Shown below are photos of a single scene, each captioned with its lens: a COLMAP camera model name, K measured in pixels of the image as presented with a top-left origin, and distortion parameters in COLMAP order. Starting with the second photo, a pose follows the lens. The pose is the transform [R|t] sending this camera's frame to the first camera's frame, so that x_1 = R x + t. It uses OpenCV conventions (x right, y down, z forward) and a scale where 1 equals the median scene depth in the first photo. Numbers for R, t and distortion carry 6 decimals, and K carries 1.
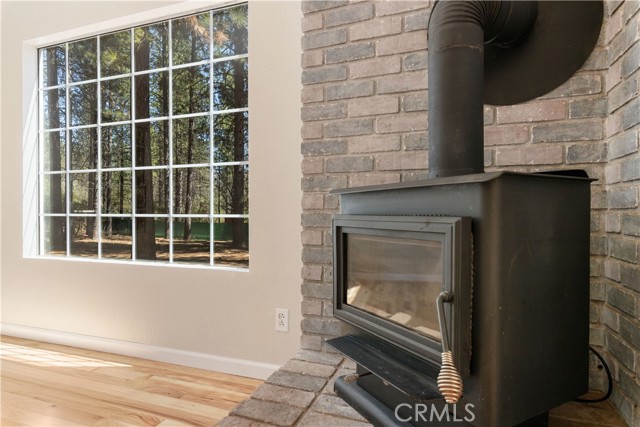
lens RADIAL K [[375.7, 0, 317.6], [0, 375.7, 215.8], [0, 0, 1]] dist [0.017834, 0.000425]
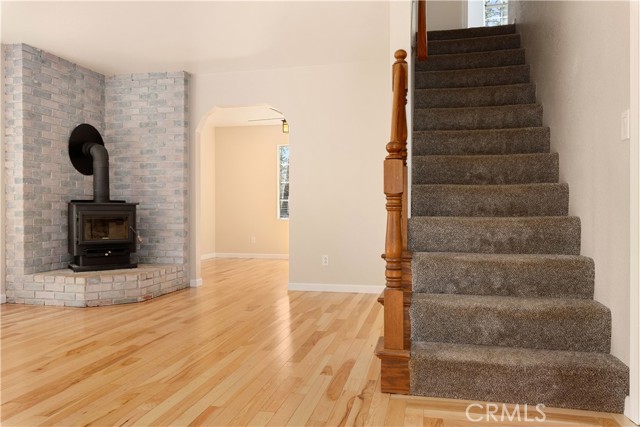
lens RADIAL K [[467.3, 0, 323.6], [0, 467.3, 212.1], [0, 0, 1]] dist [0.011102, -0.009955]
pose [[-0.127056, -0.002682, 0.991892, -2.378766], [0.016896, 0.999845, 0.004868, 0.014171], [-0.991752, 0.017378, -0.126991, -0.279987]]
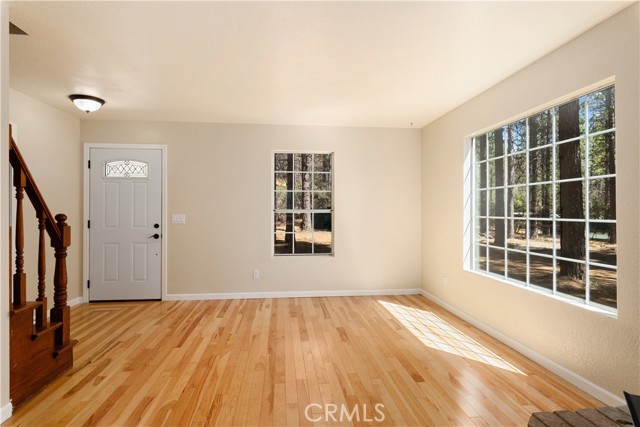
lens RADIAL K [[341.8, 0, 316.1], [0, 341.8, 201.1], [0, 0, 1]] dist [0.000902, 0.001805]
pose [[0.440389, -0.029435, -0.897324, 0.365364], [-0.012857, 0.999153, -0.039086, -0.159159], [0.897715, 0.028750, 0.439638, -0.301945]]
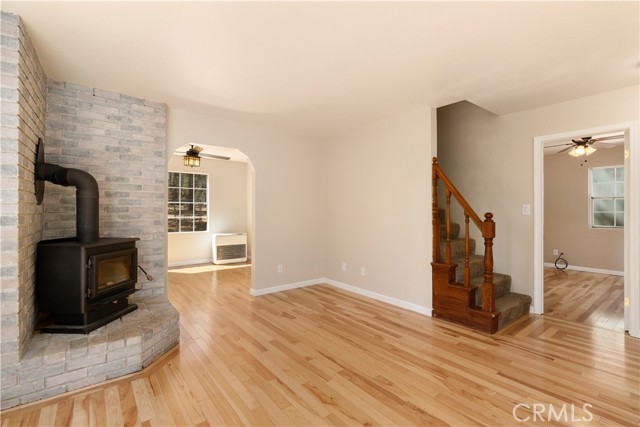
lens RADIAL K [[293.9, 0, 323.2], [0, 293.9, 209.5], [0, 0, 1]] dist [0.003618, 0.000045]
pose [[-0.856573, -0.001171, 0.516025, -1.322816], [0.004773, 0.999937, 0.010190, -0.185057], [-0.516005, 0.011191, -0.856513, 1.123828]]
